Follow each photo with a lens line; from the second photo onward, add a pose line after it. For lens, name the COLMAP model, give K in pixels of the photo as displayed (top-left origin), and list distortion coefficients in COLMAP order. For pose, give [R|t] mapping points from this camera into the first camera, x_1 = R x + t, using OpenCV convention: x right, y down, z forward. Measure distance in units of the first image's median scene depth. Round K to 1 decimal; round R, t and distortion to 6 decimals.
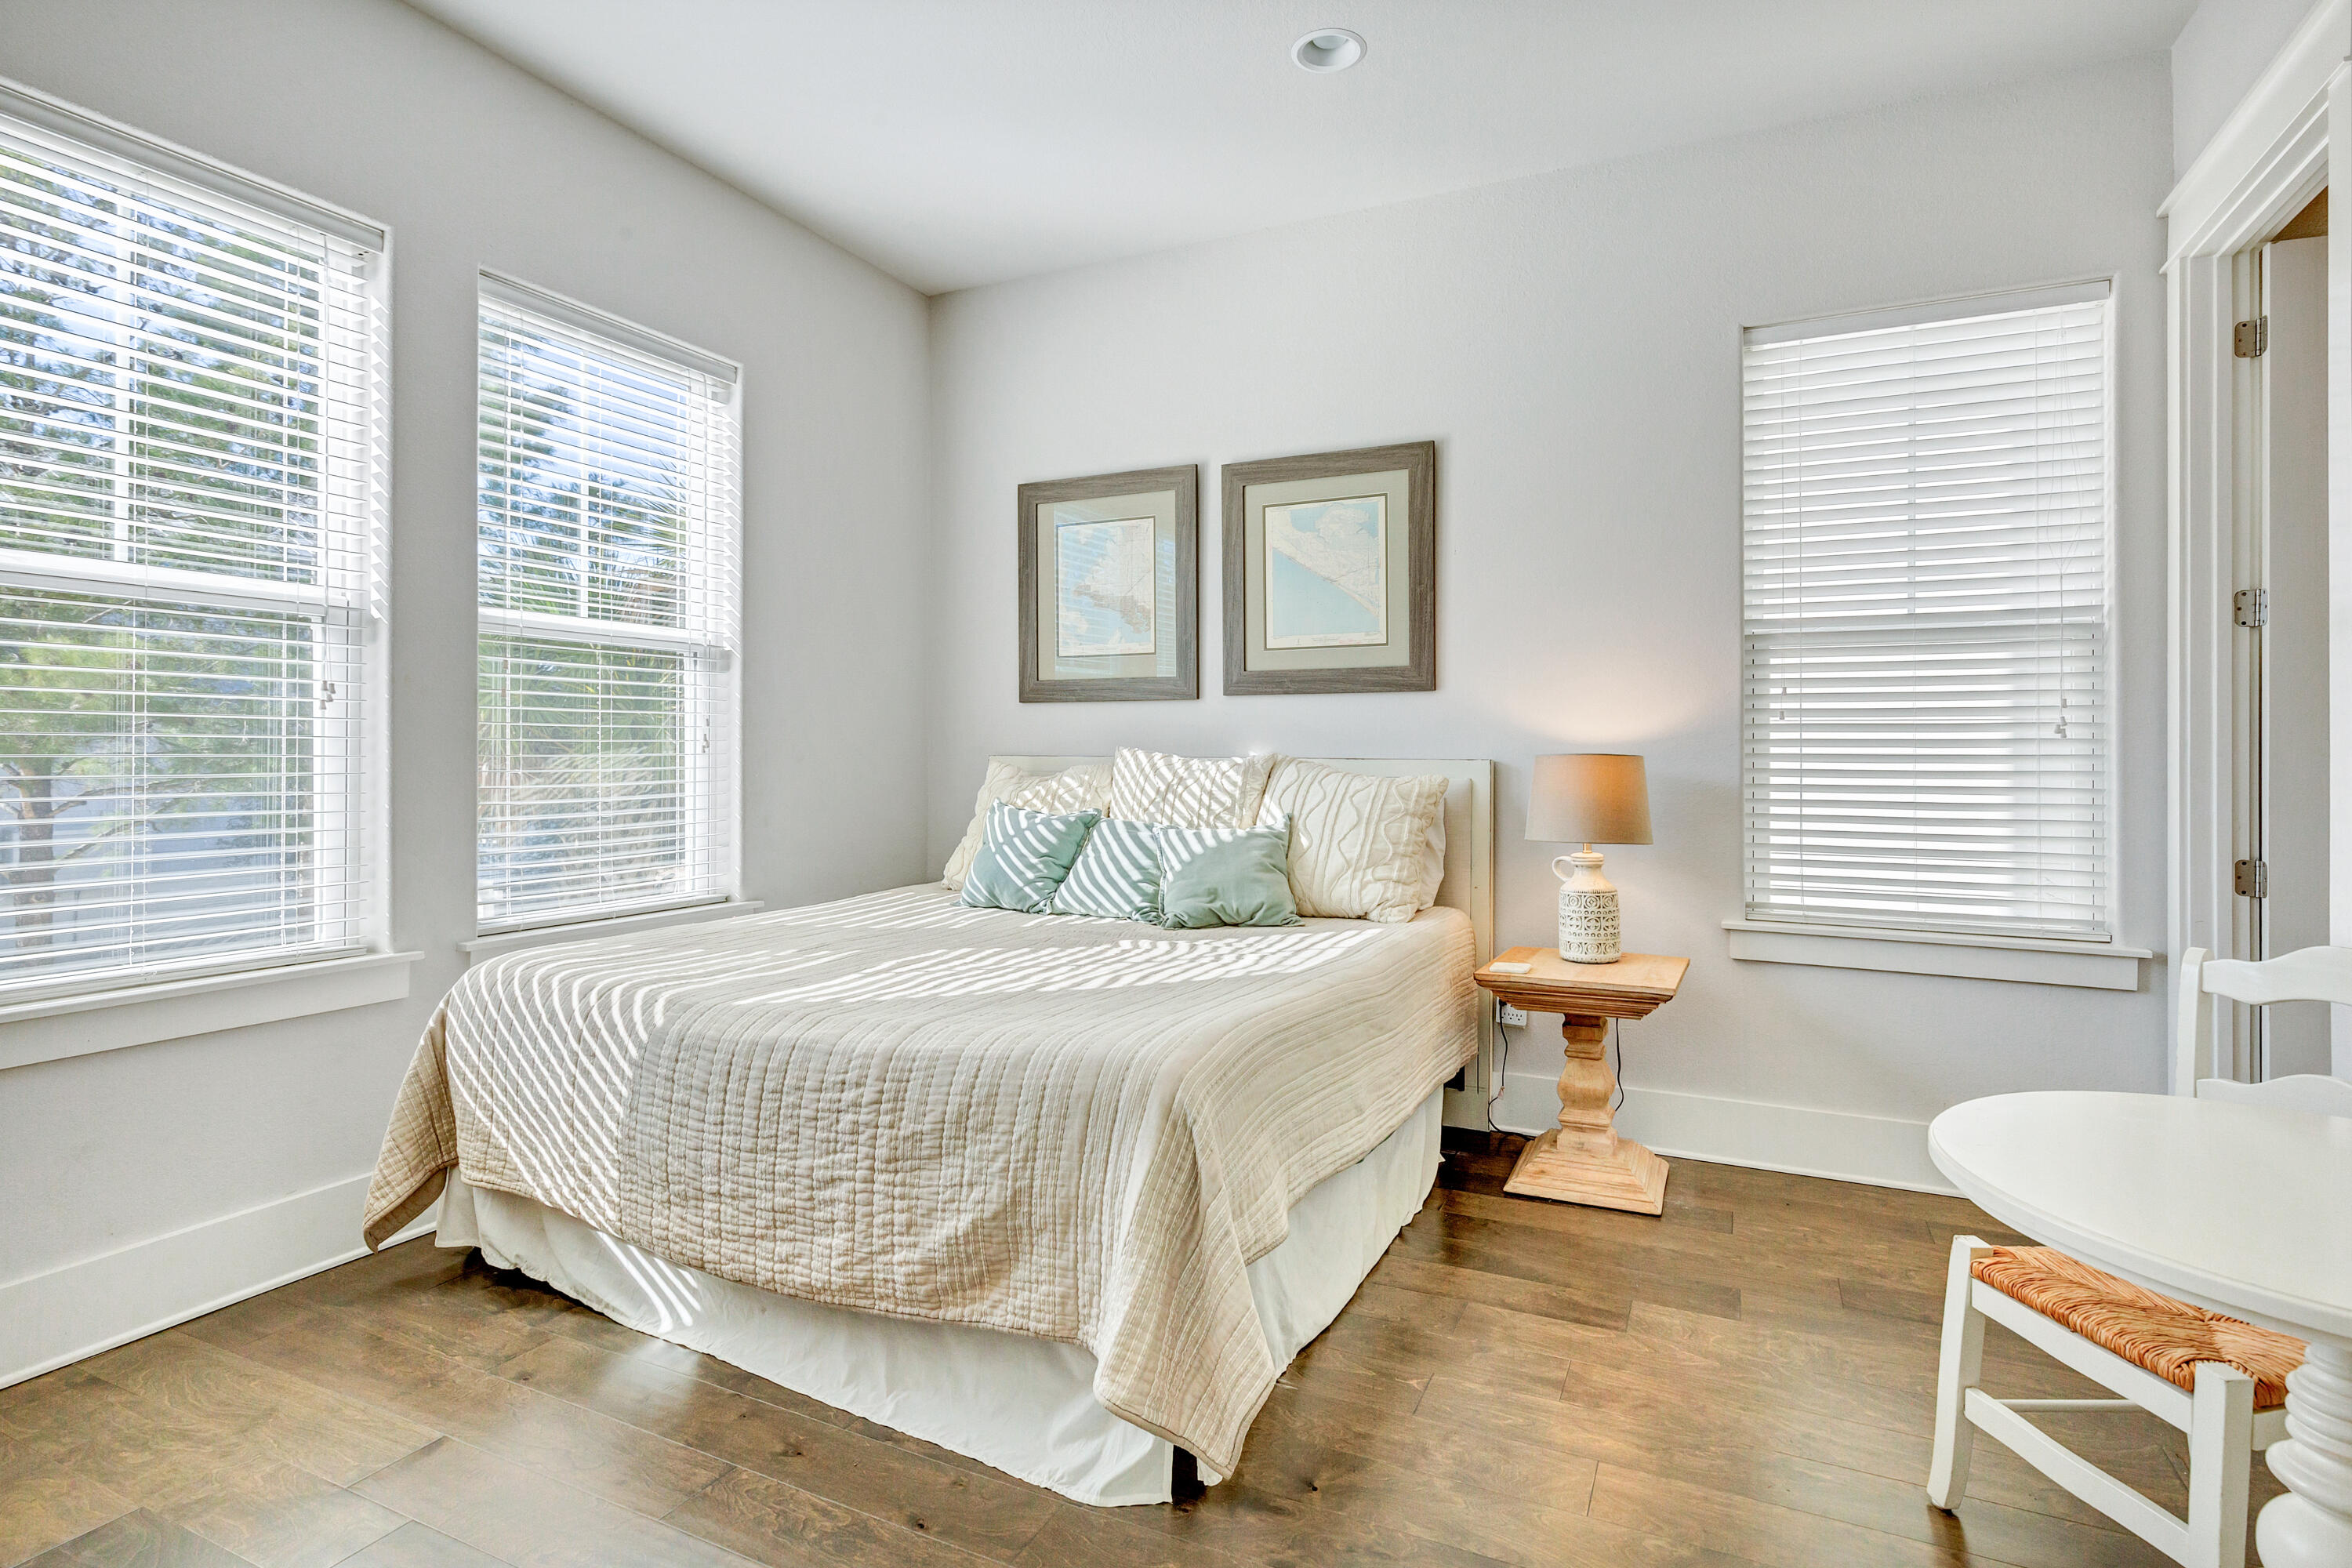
lens RADIAL K [[1151.0, 0, 1174.3], [0, 1151.0, 754.6], [0, 0, 1]] dist [0.001222, 0.000059]
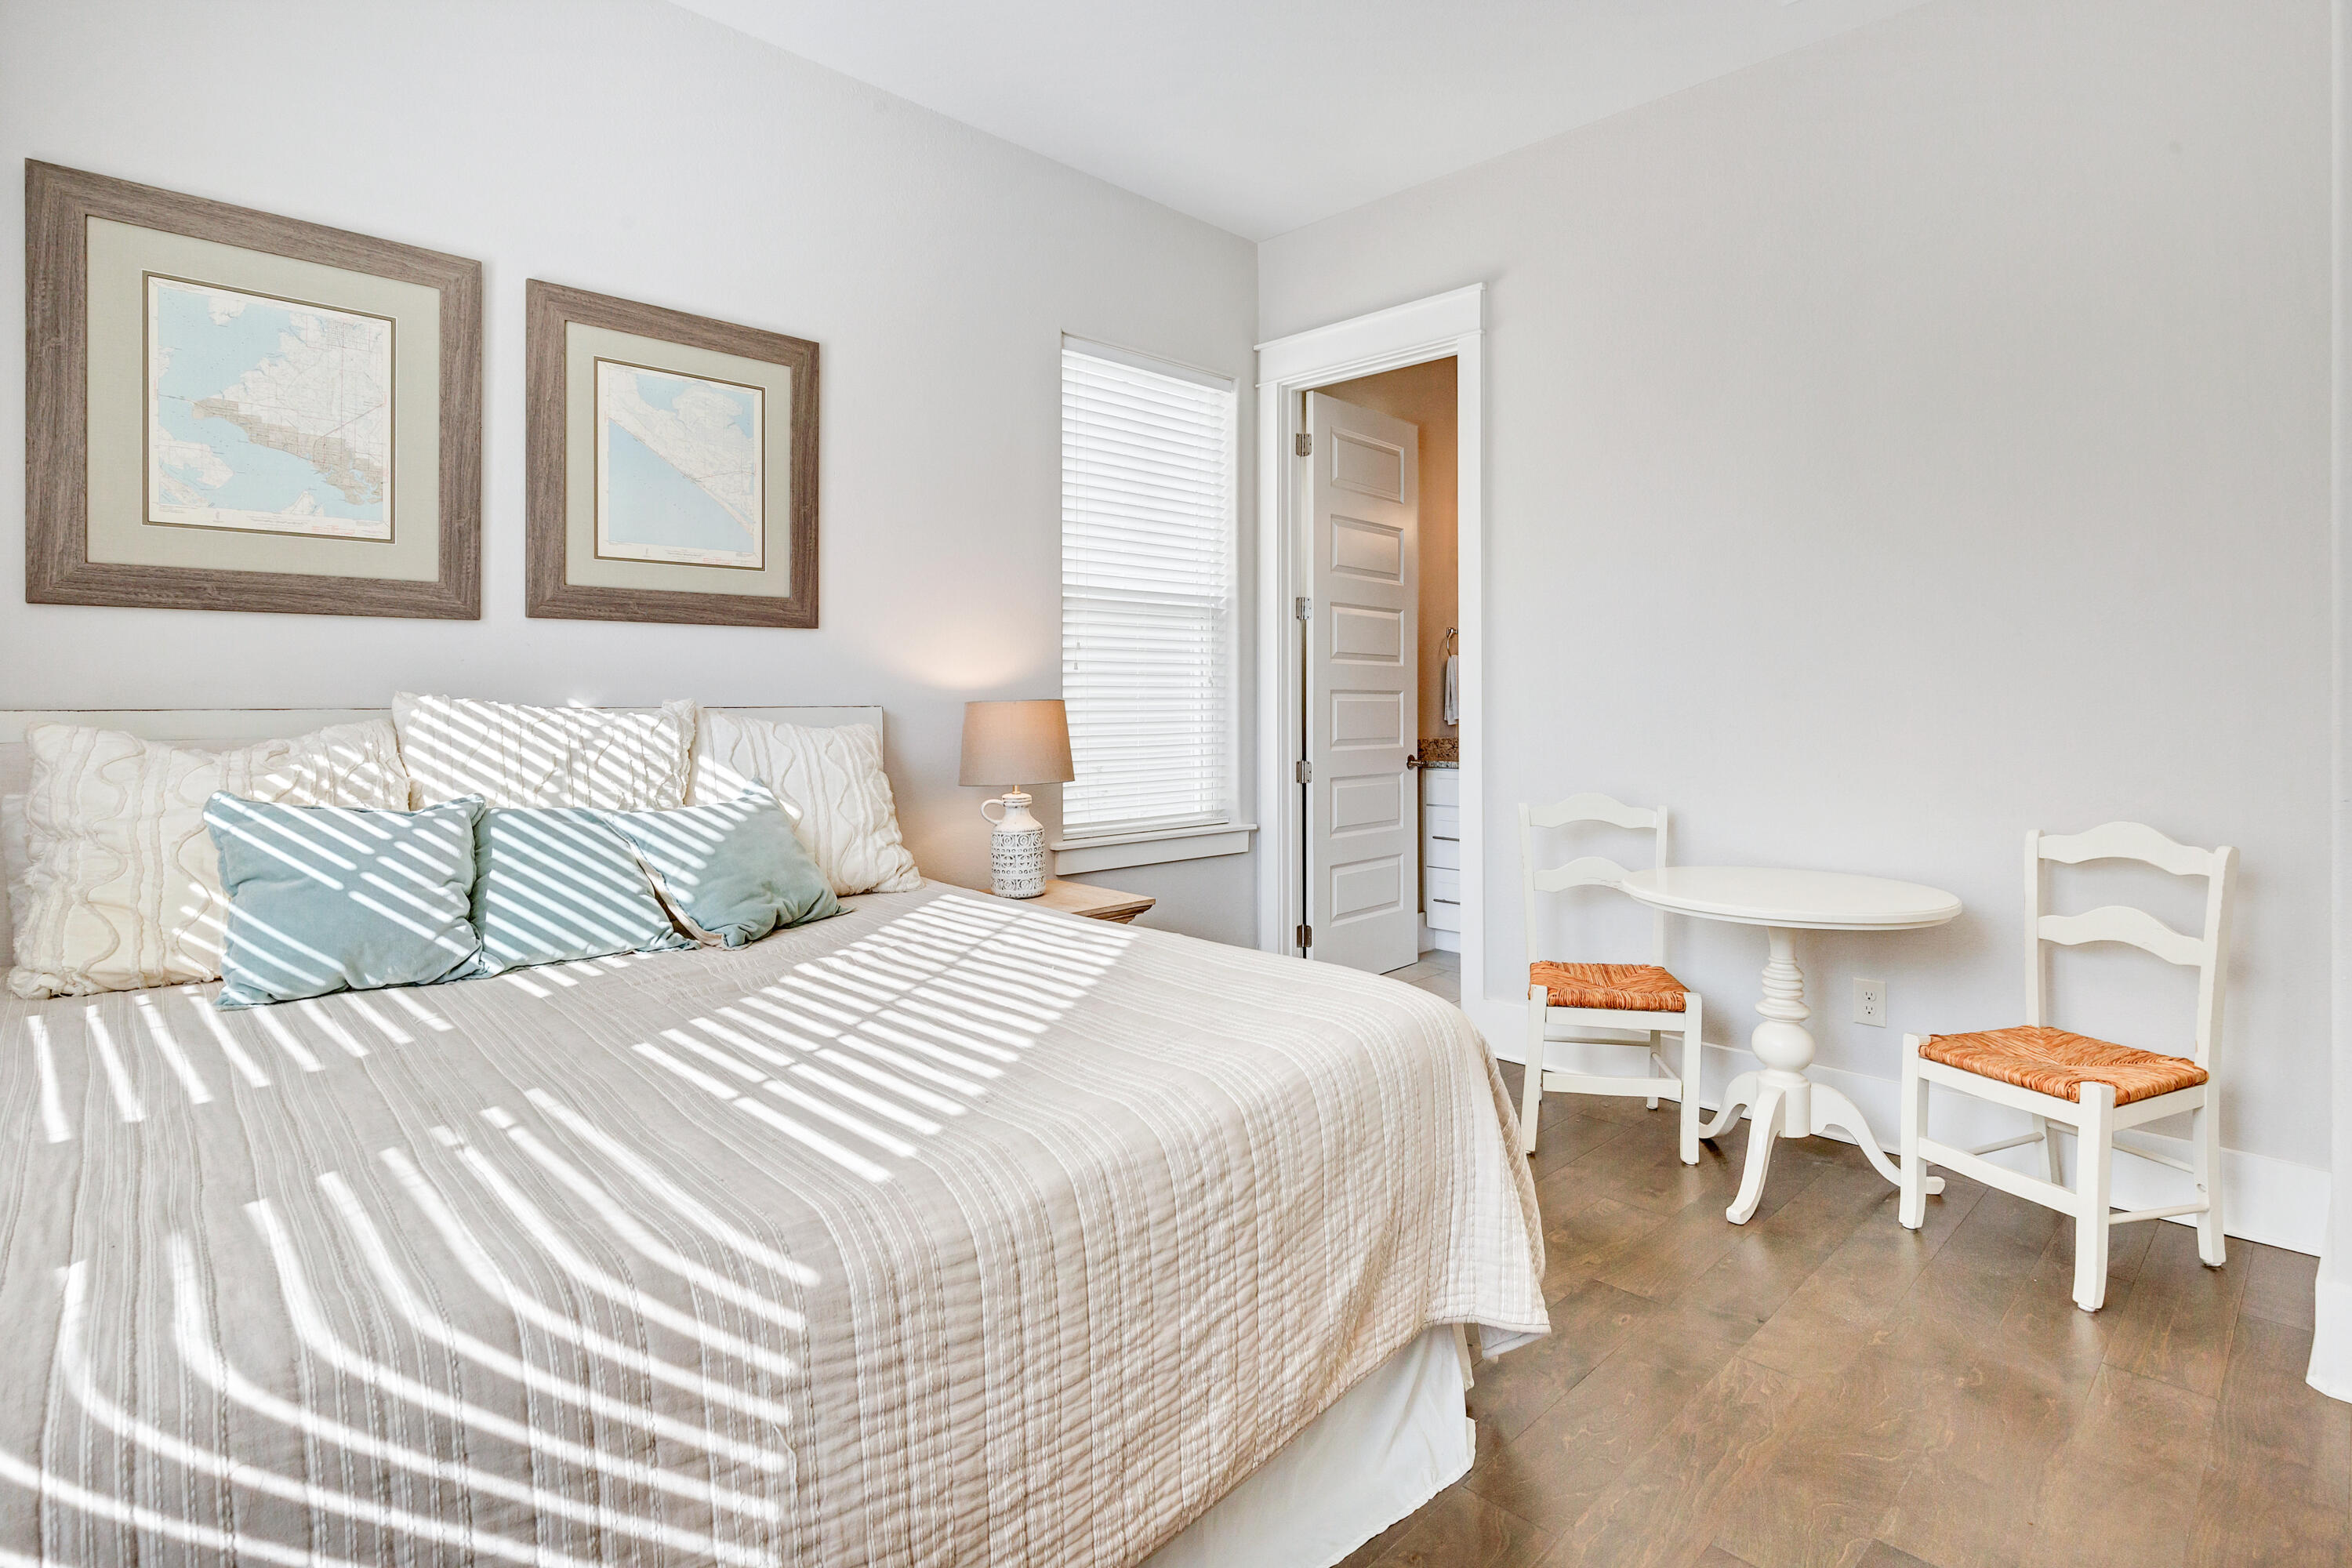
lens RADIAL K [[1199.8, 0, 1171.0], [0, 1199.8, 702.7], [0, 0, 1]] dist [-0.002345, -0.000146]
pose [[0.335903, -0.008606, 0.941857, -0.556824], [0.004826, 0.999961, 0.007415, -0.004398], [-0.941884, 0.002054, 0.335931, 0.448470]]
